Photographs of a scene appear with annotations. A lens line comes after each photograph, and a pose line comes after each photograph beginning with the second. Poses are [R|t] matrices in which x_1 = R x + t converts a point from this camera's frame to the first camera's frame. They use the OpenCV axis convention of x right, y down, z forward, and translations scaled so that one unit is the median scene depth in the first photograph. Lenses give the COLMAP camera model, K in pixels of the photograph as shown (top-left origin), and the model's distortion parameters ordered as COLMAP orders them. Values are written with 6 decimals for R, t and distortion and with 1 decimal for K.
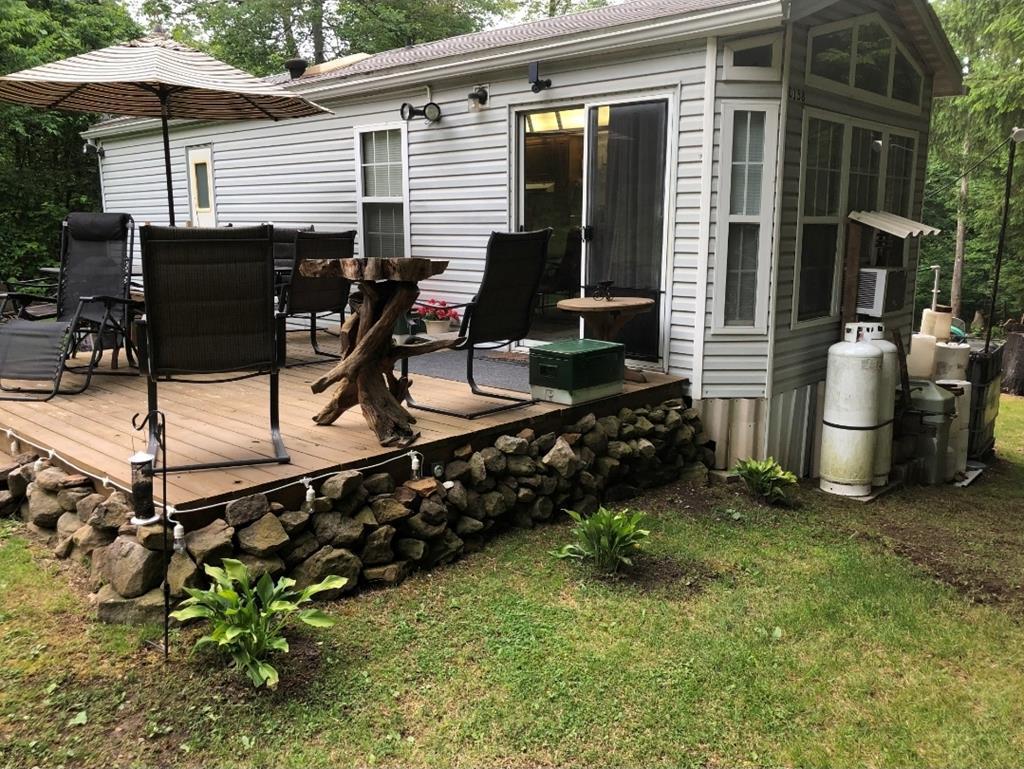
lens RADIAL K [[829.8, 0, 512.9], [0, 829.8, 386.4], [0, 0, 1]] dist [0.002956, 0.001394]
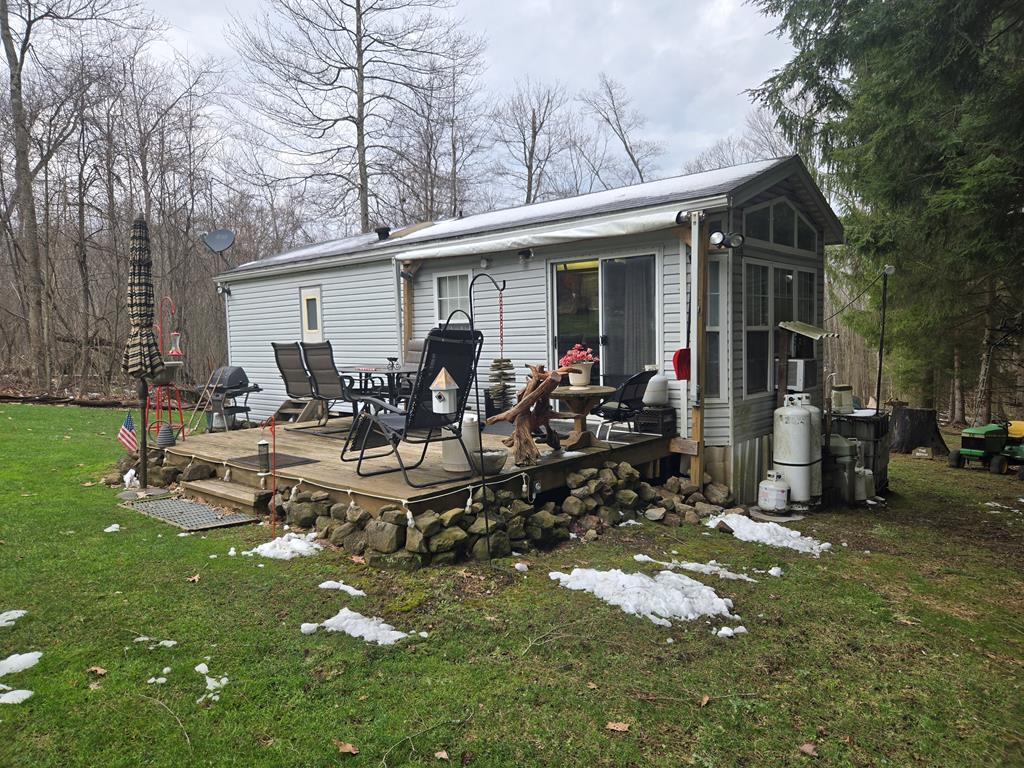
lens RADIAL K [[670.6, 0, 510.2], [0, 670.6, 384.6], [0, 0, 1]] dist [0.037561, -0.000424]
pose [[0.999516, -0.024009, 0.019799, -0.105502], [0.026256, 0.992137, -0.122374, 0.040020], [-0.016706, 0.122834, 0.992287, -0.198402]]
